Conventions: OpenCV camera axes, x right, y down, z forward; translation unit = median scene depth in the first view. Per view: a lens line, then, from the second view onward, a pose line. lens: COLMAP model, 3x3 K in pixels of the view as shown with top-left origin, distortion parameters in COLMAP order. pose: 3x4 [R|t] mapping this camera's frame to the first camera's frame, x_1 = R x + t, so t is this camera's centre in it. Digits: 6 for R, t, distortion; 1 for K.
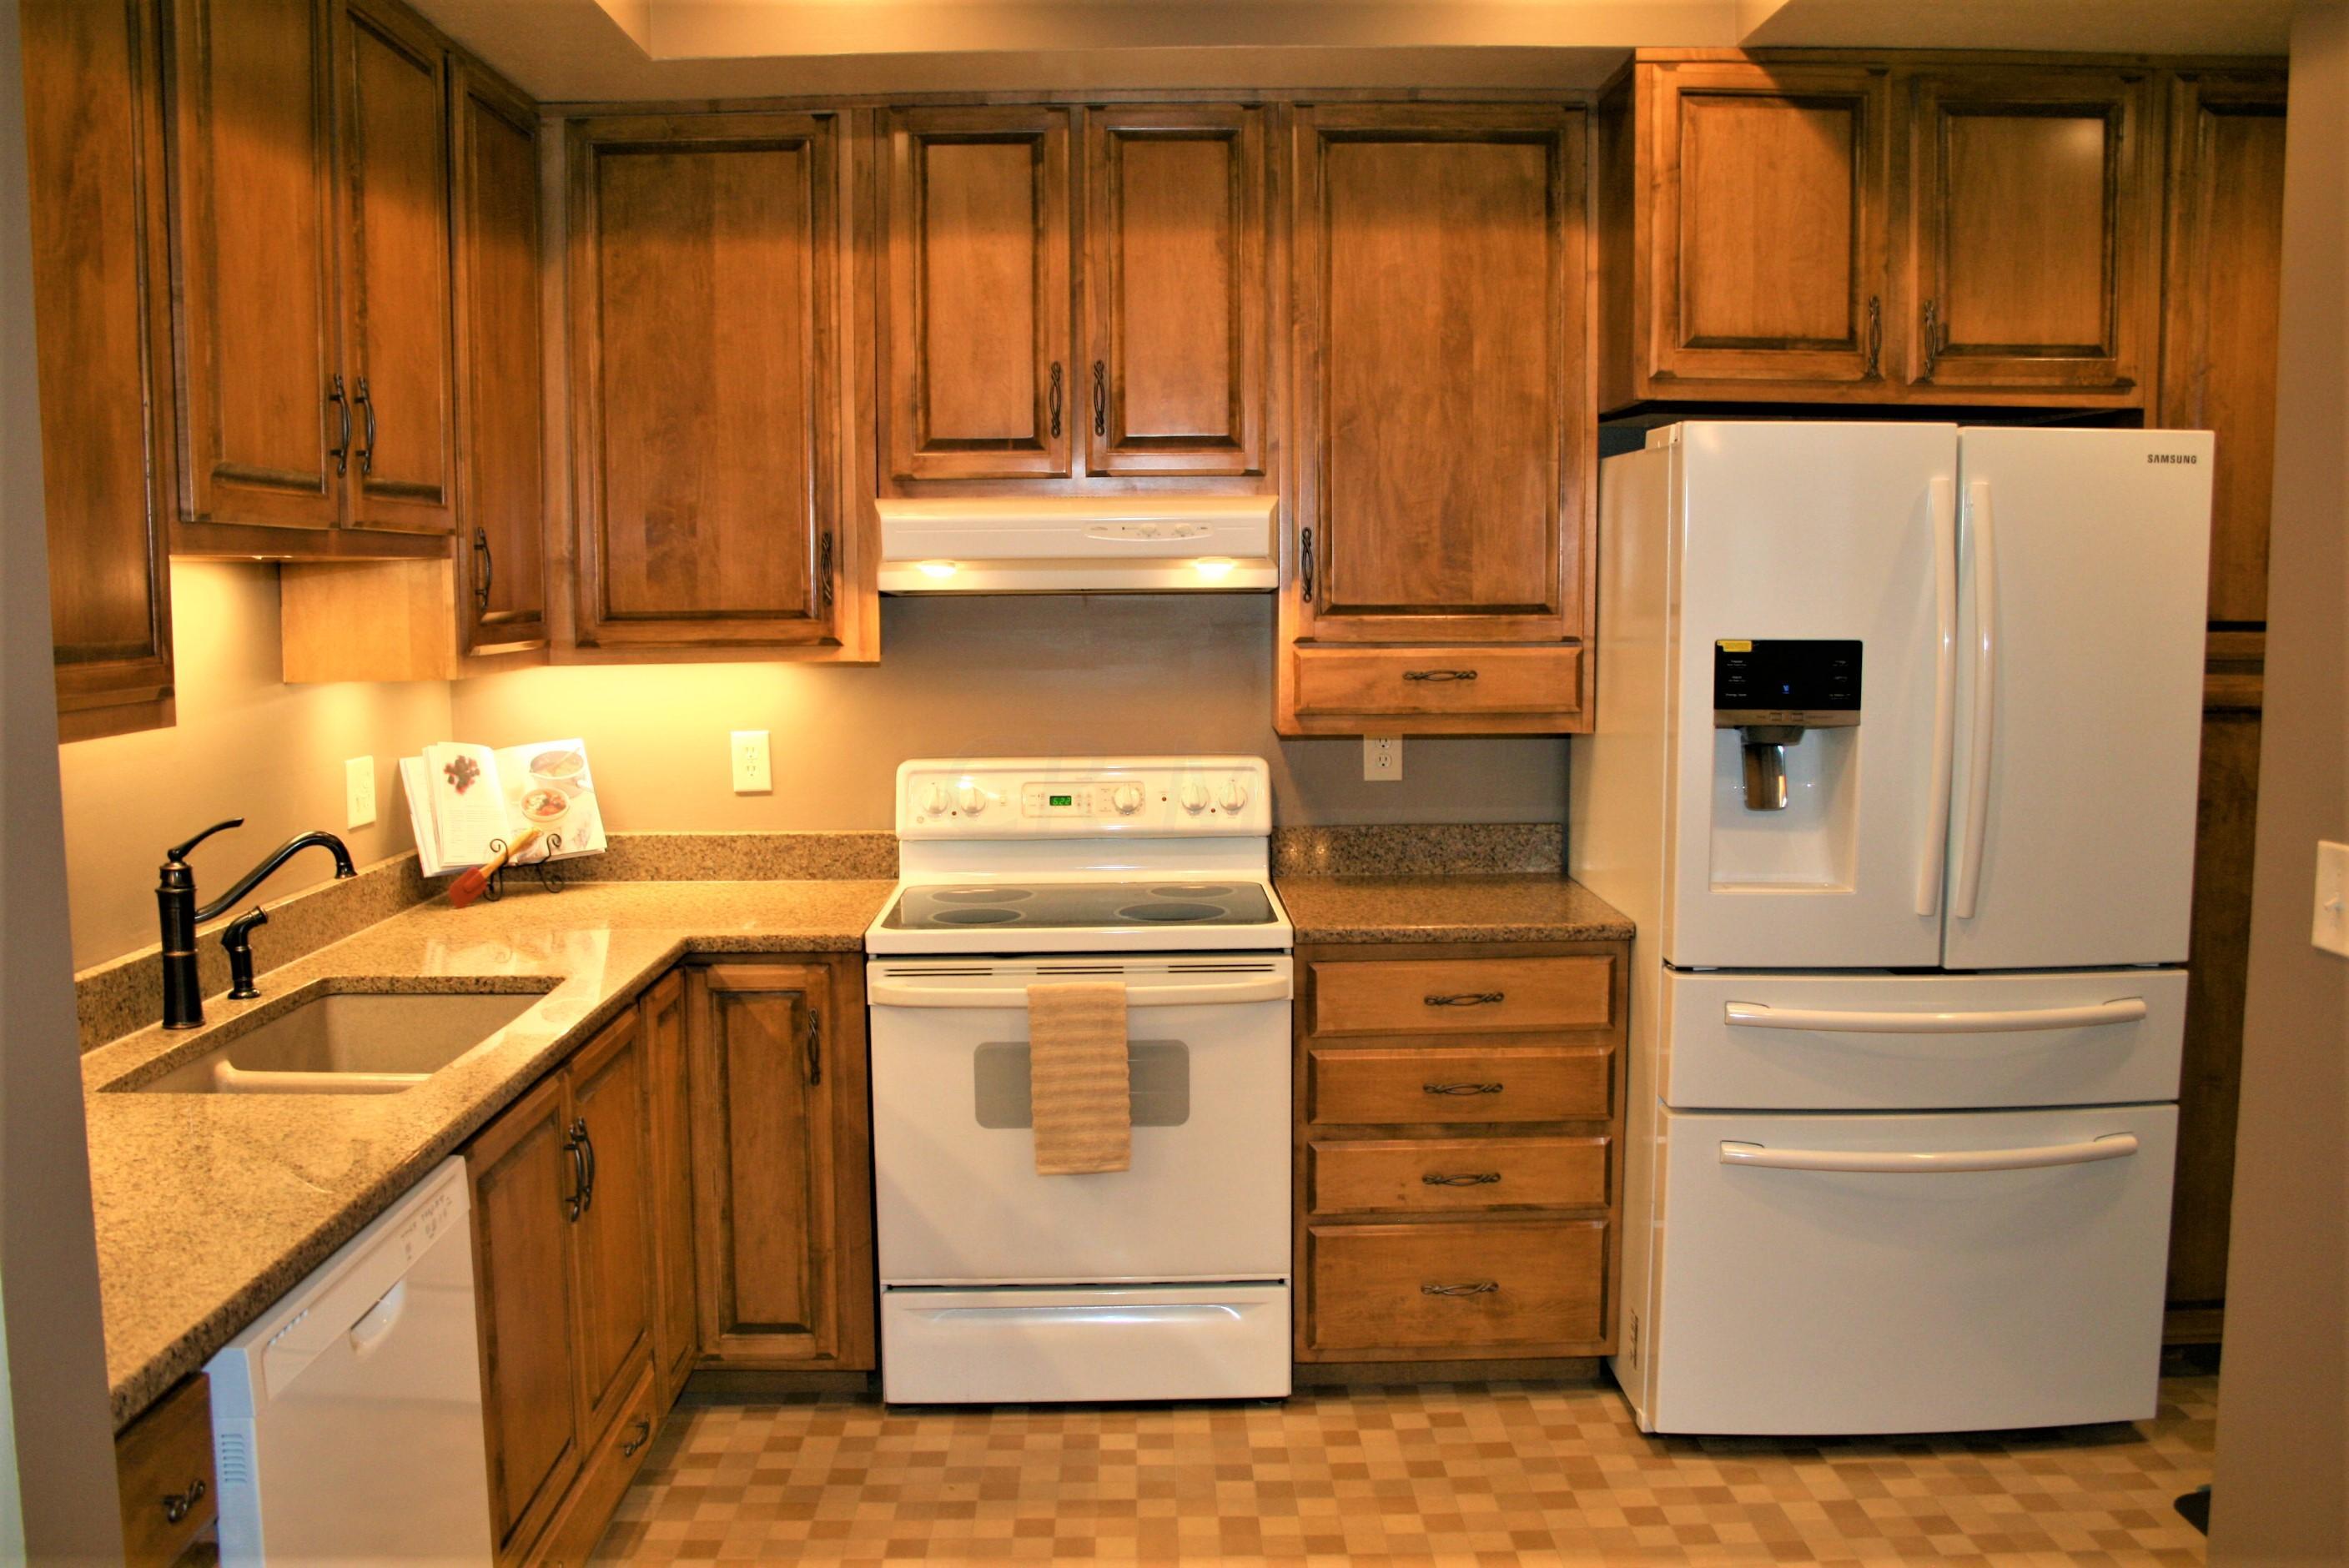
lens RADIAL K [[1983.7, 0, 1148.9], [0, 1983.7, 781.6], [0, 0, 1]] dist [-0.153246, 0.124411]
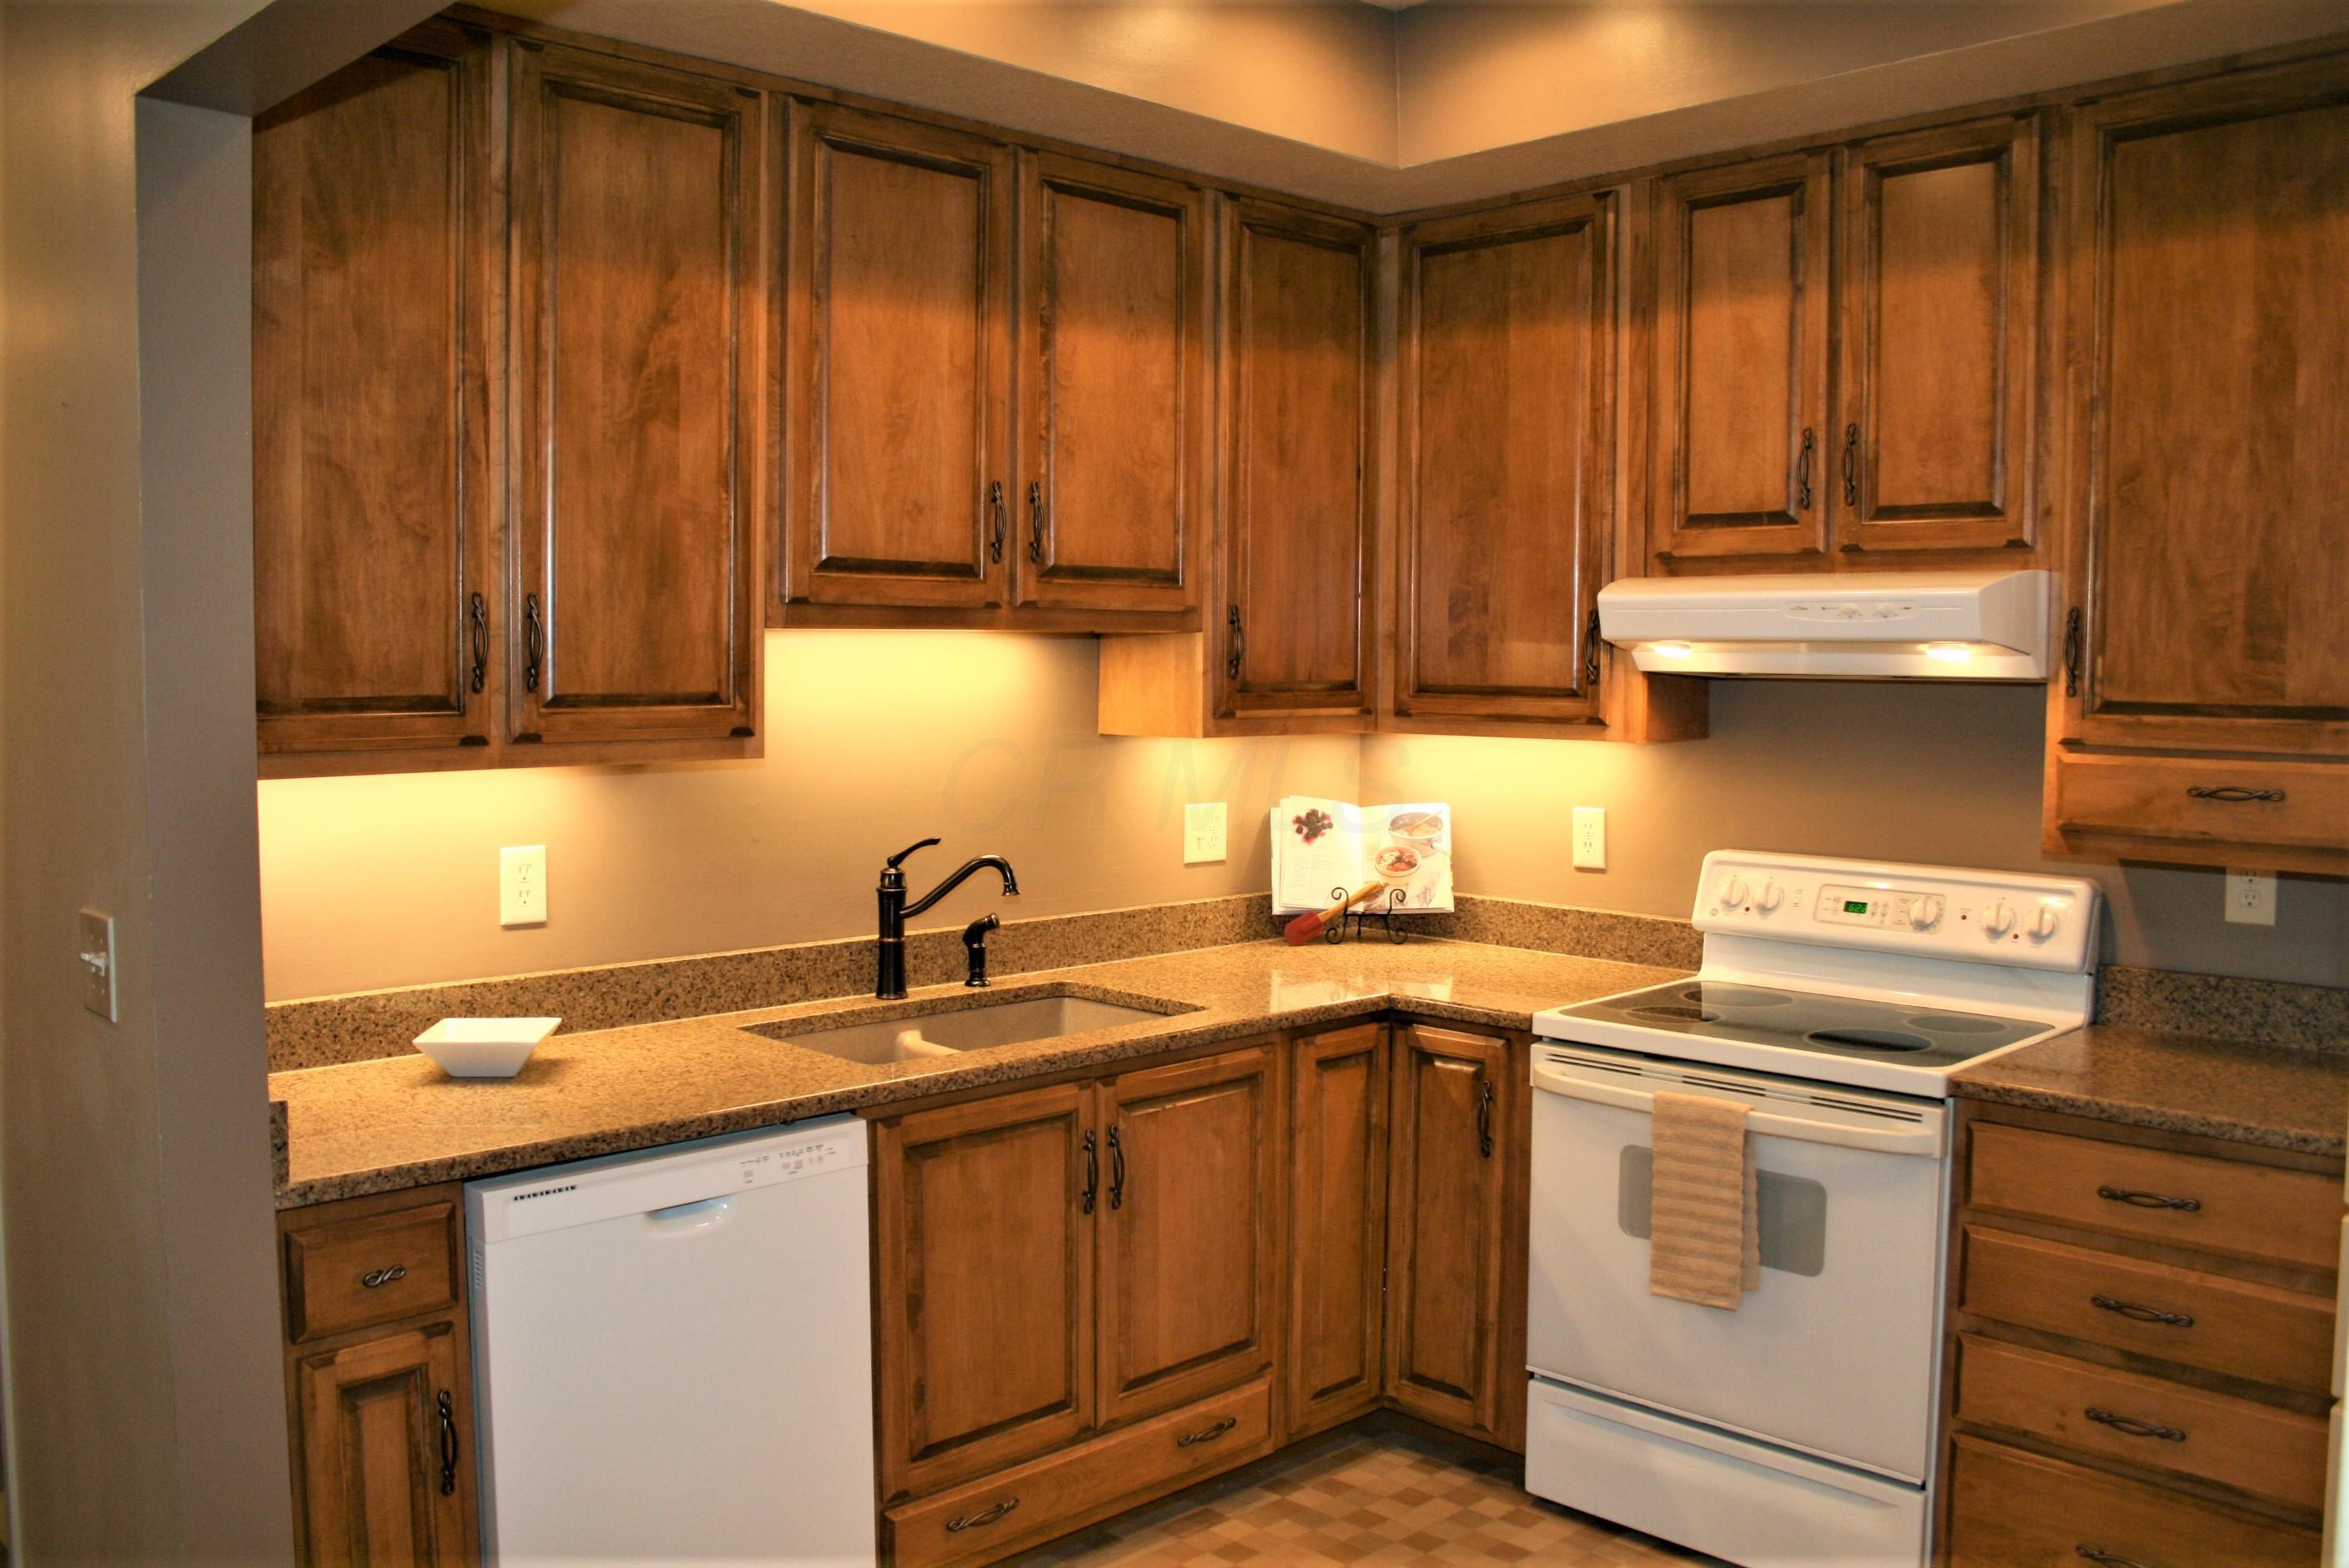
lens RADIAL K [[1983.7, 0, 1148.9], [0, 1983.7, 781.6], [0, 0, 1]] dist [-0.153246, 0.124411]
pose [[0.685792, 0.059175, -0.725388, 0.412027], [-0.085609, 0.996329, 0.000342, -0.022099], [0.722745, 0.061866, 0.688340, 0.161589]]
